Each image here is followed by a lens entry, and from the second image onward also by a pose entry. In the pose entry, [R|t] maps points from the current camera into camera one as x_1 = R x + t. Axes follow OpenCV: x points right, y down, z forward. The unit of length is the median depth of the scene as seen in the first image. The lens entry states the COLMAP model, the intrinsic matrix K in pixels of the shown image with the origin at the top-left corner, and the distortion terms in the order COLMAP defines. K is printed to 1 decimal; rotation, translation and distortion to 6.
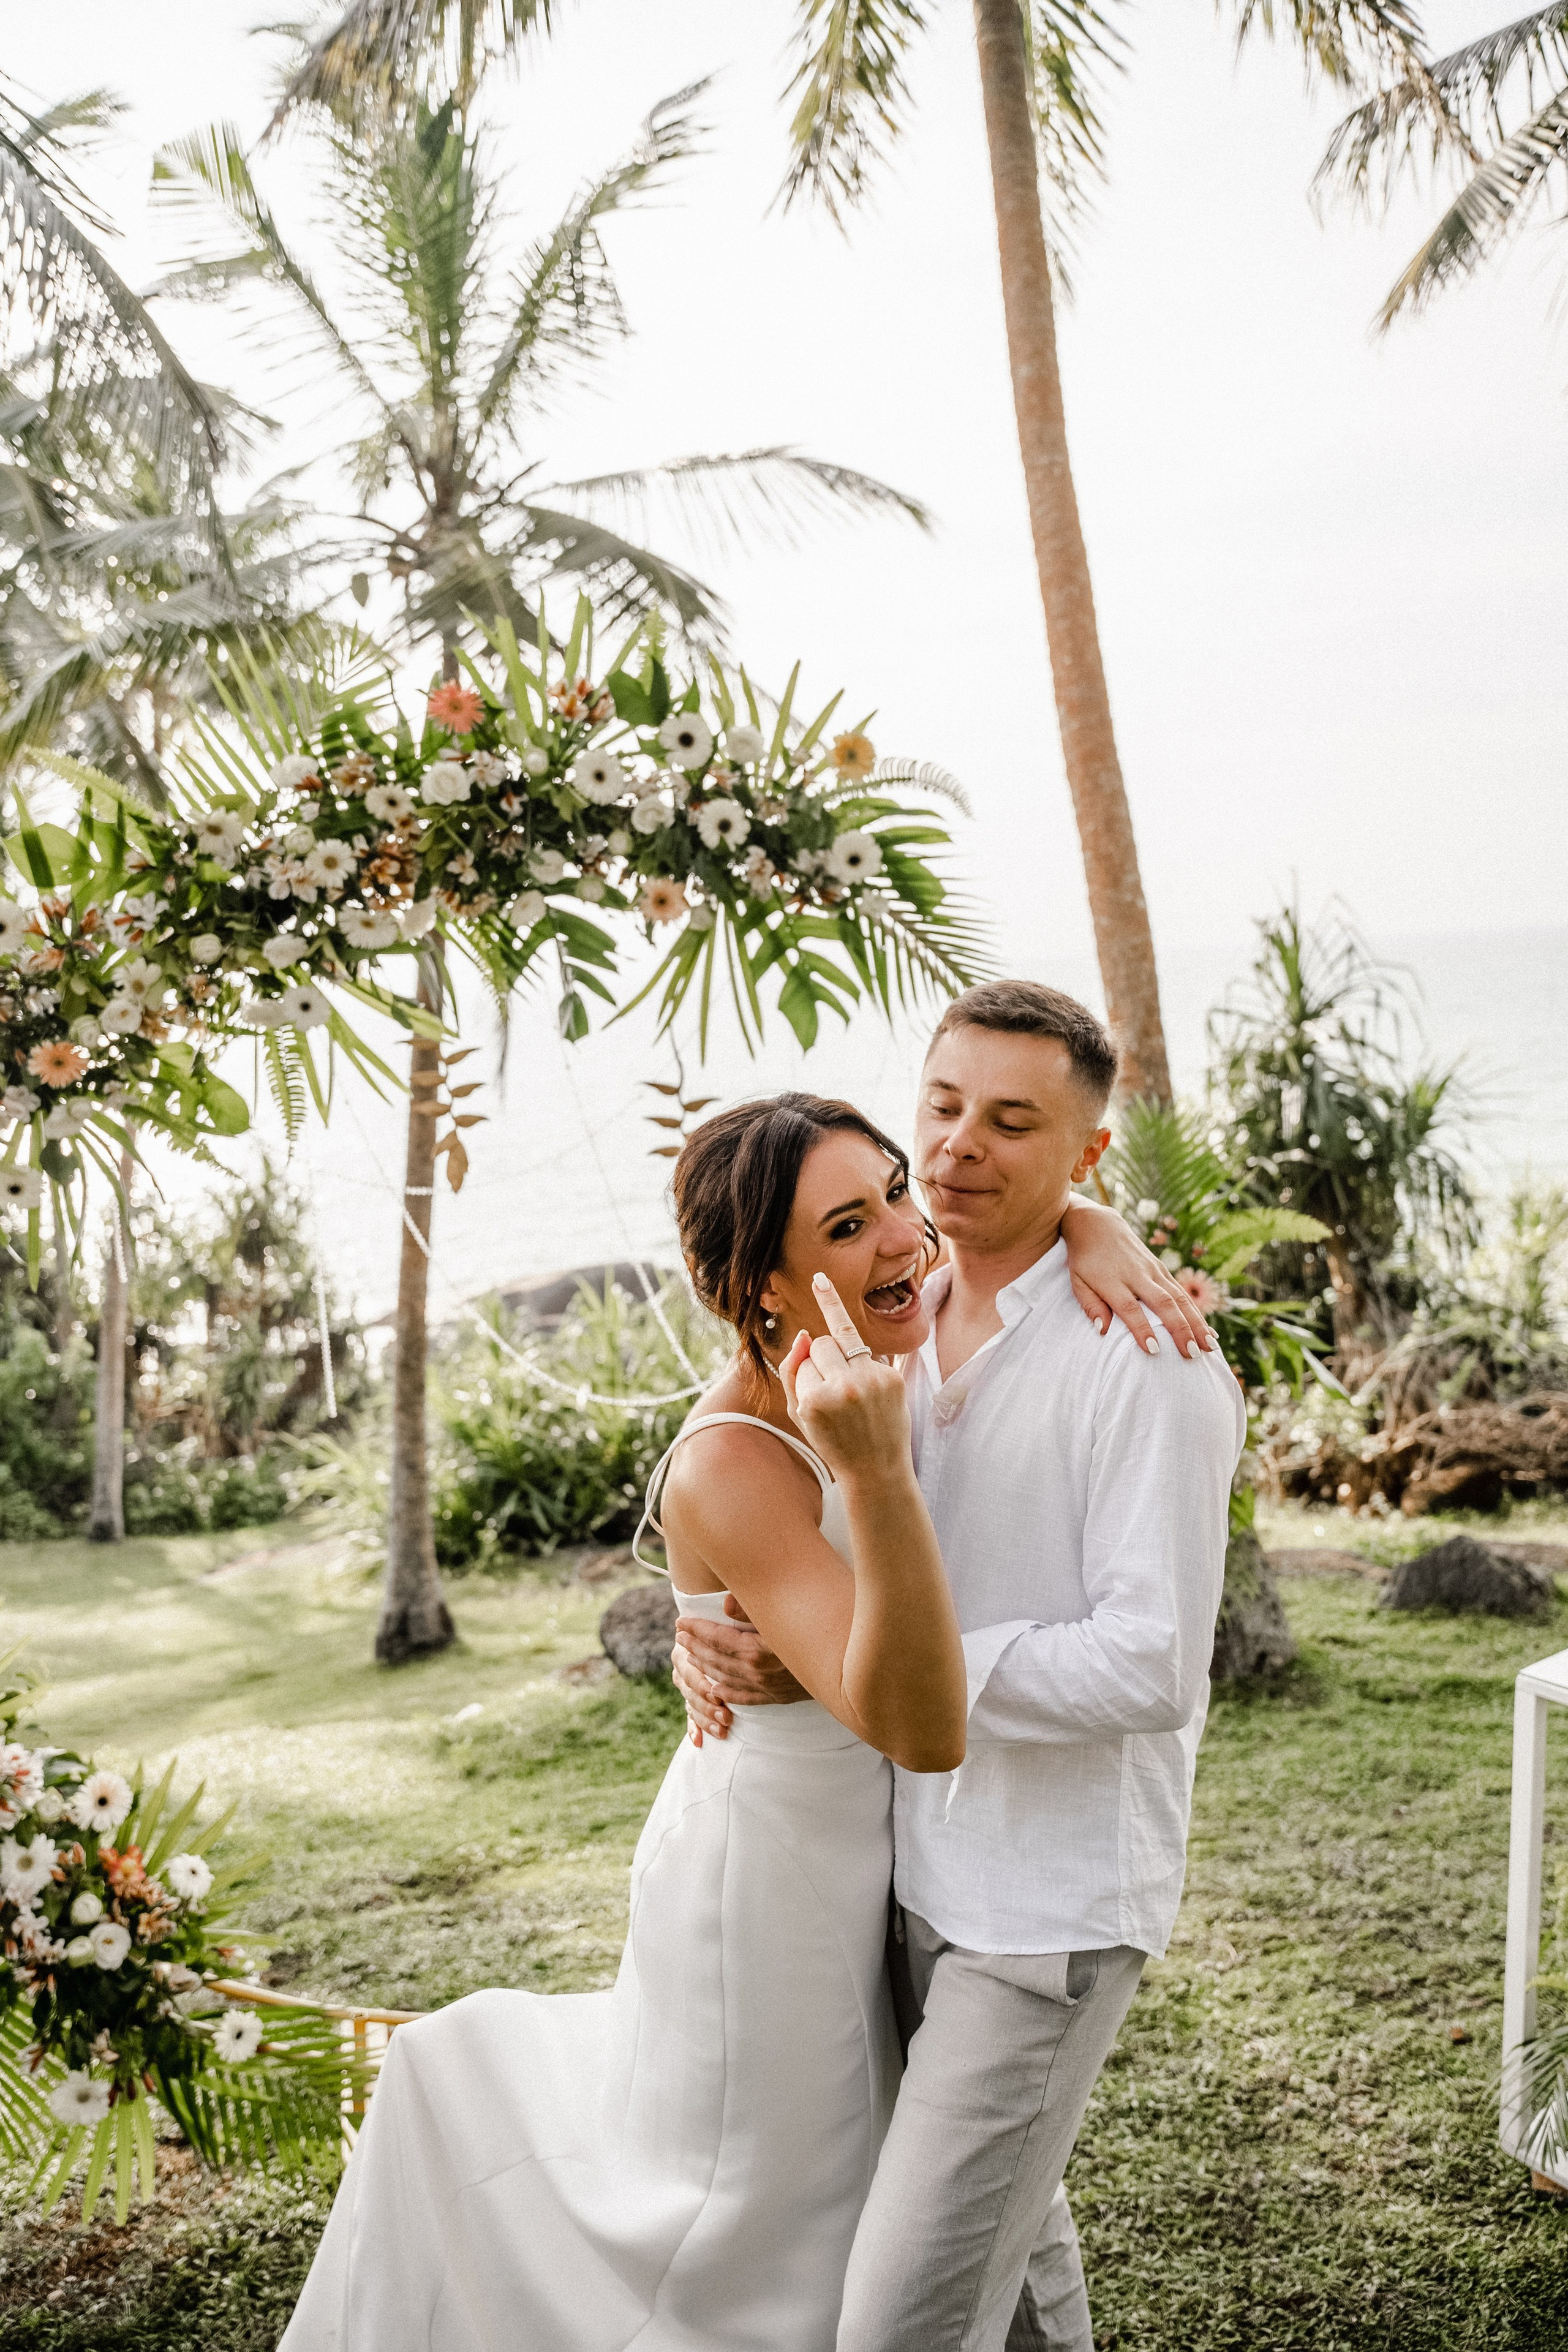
lens RADIAL K [[1606.3, 0, 784.0], [0, 1606.3, 1176.0], [0, 0, 1]] dist [0.001299, -0.006435]
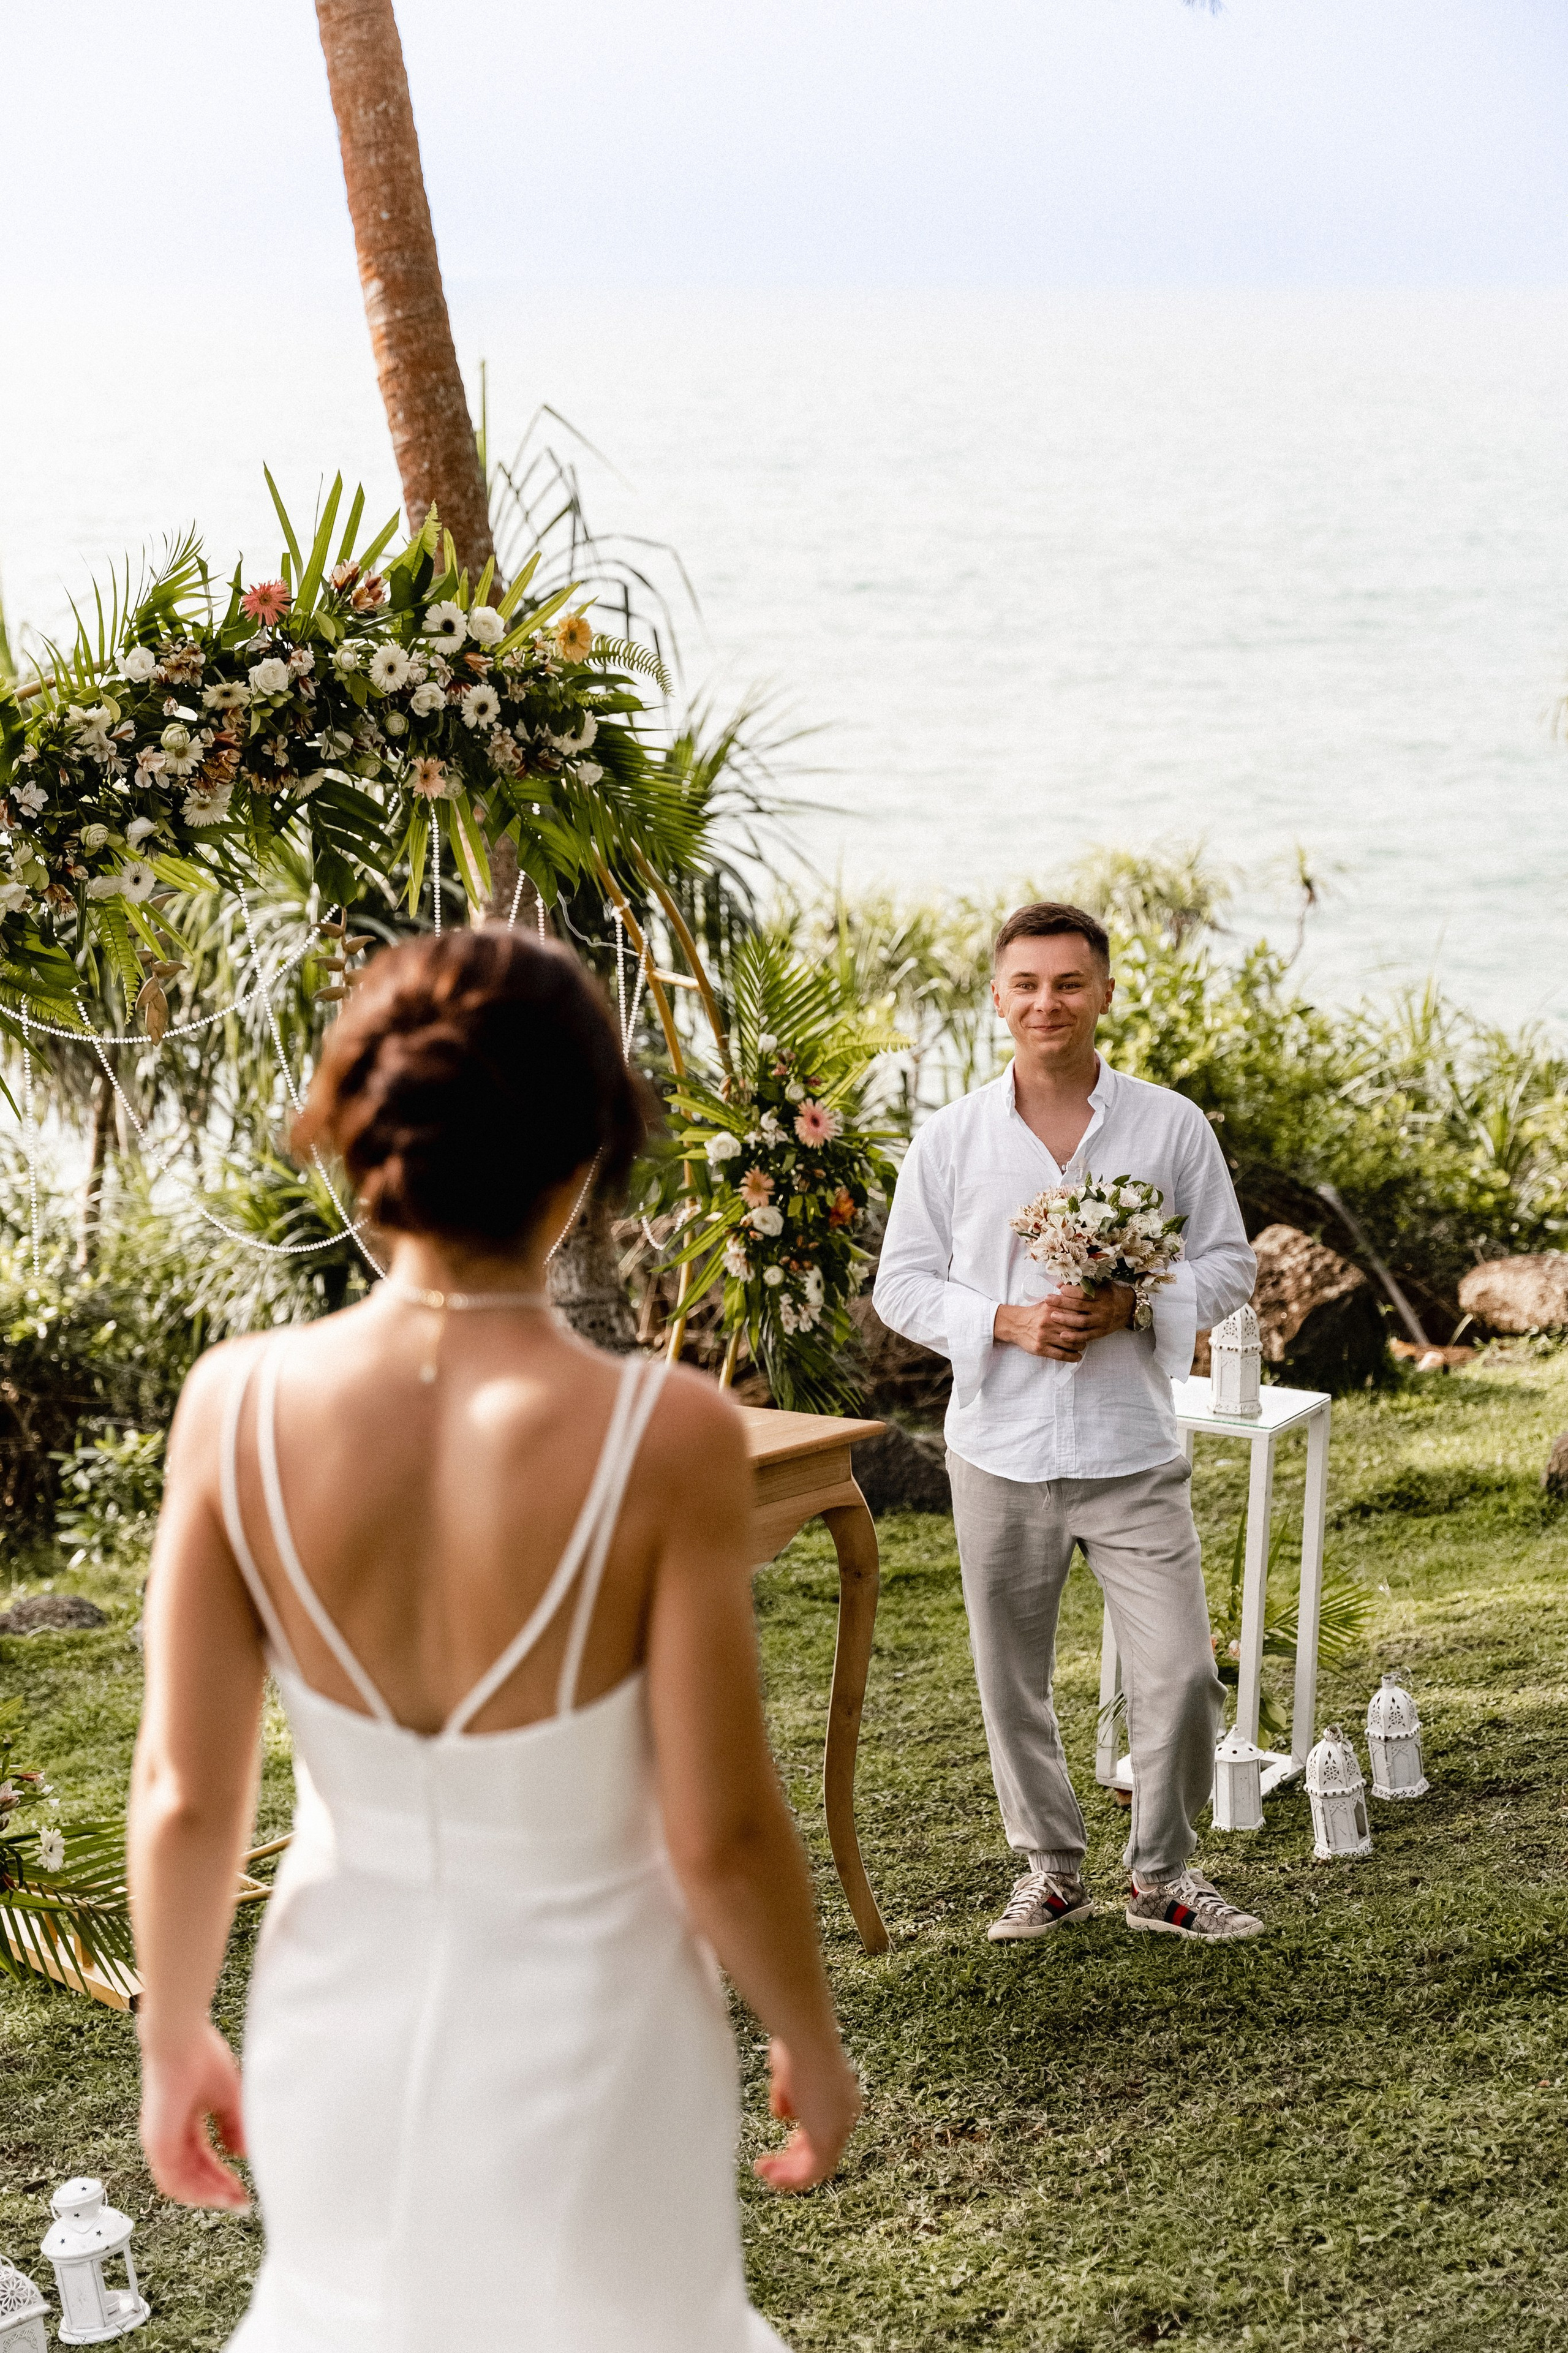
lens RADIAL K [[3736.1, 0, 934.4], [0, 3736.1, 1063.4], [0, 0, 1]] dist [0.049818, 0.095850]
pose [[0.877785, -0.023664, 0.478471, -0.993630], [-0.005966, 0.998162, 0.060312, -0.132675], [-0.479018, -0.055796, 0.876030, -1.394628]]
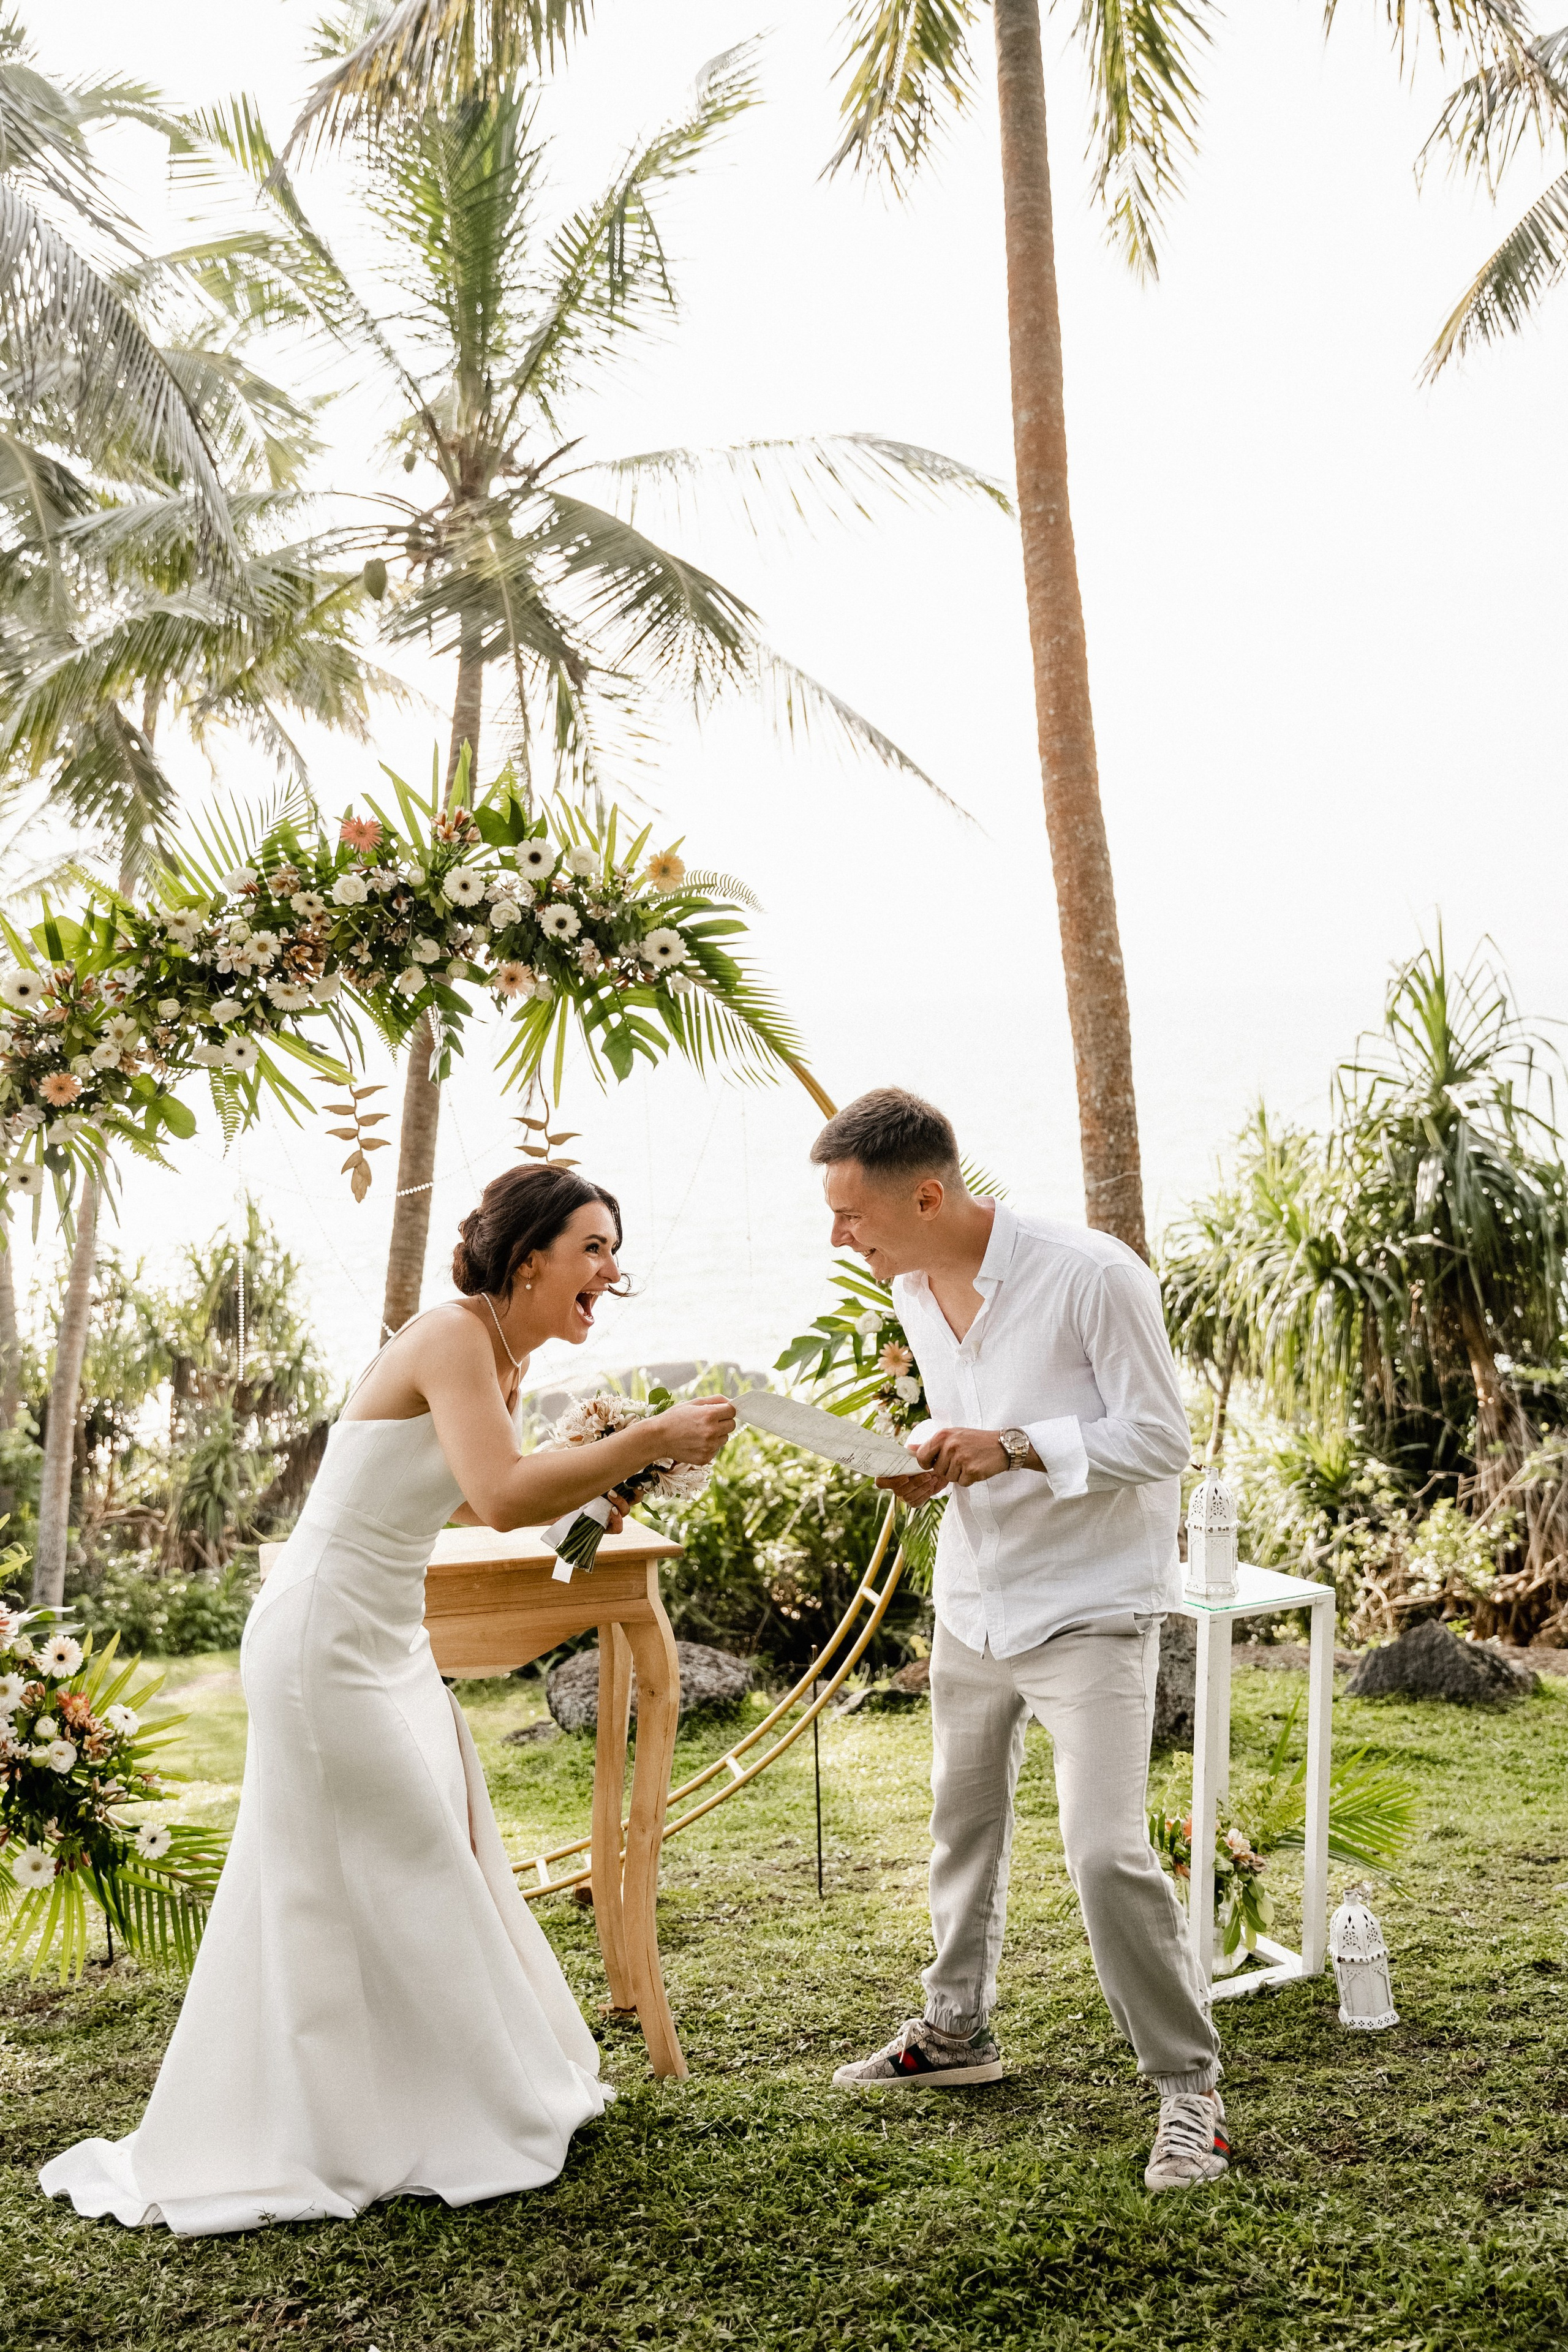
lens RADIAL K [[2081.6, 0, 783.5], [0, 2081.6, 1150.8], [0, 0, 1]] dist [-0.006747, -0.013957]
pose [[0.997297, 0.031760, -0.066260, 0.263898], [-0.035182, 0.998072, -0.051137, 0.048332], [0.064508, 0.053330, 0.996491, -0.675980]]
